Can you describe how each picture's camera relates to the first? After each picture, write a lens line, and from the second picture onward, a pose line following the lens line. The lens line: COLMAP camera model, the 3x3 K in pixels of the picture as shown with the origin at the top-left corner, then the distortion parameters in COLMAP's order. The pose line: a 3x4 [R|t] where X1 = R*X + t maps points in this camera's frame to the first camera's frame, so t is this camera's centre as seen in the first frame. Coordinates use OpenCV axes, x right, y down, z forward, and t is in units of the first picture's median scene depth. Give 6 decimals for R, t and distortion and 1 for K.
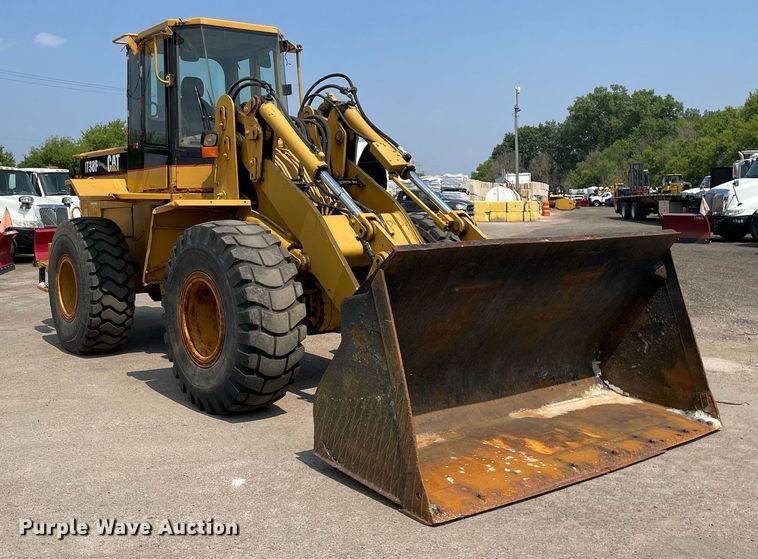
lens RADIAL K [[767.0, 0, 315.0], [0, 767.0, 232.0], [0, 0, 1]] dist [0.082017, -0.013596]
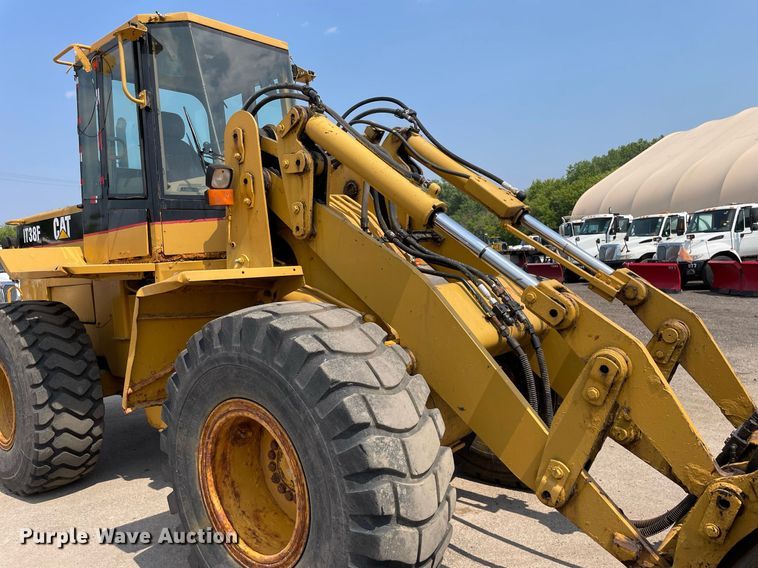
lens RADIAL K [[575.7, 0, 378.2], [0, 575.7, 277.7], [0, 0, 1]] dist [0.077592, -0.101502]
pose [[0.970611, -0.050555, 0.235284, -0.144357], [0.054097, 0.998498, -0.008619, -0.026546], [-0.234495, 0.021093, 0.971888, 0.551574]]
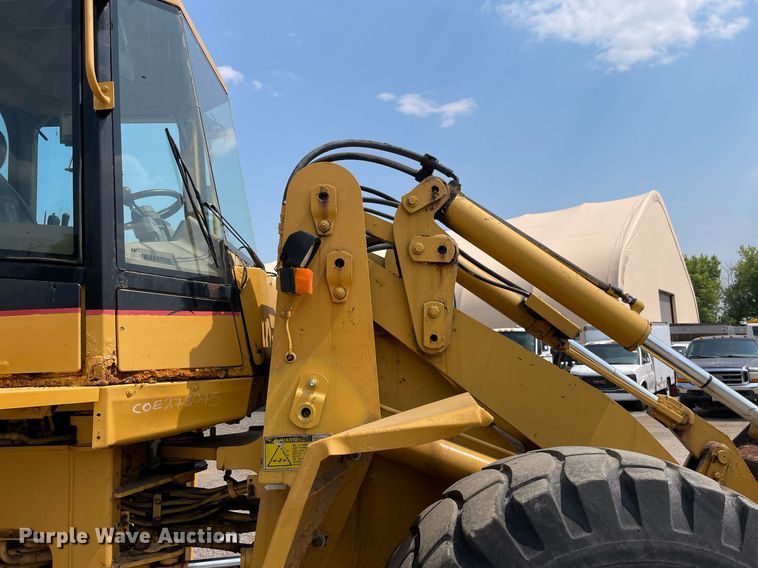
lens RADIAL K [[575.7, 0, 378.2], [0, 575.7, 277.7], [0, 0, 1]] dist [0.077592, -0.101502]
pose [[0.566325, 0.107690, 0.817117, -0.427098], [0.053764, 0.984488, -0.167010, -0.058490], [-0.822427, 0.138513, 0.551750, 0.903307]]
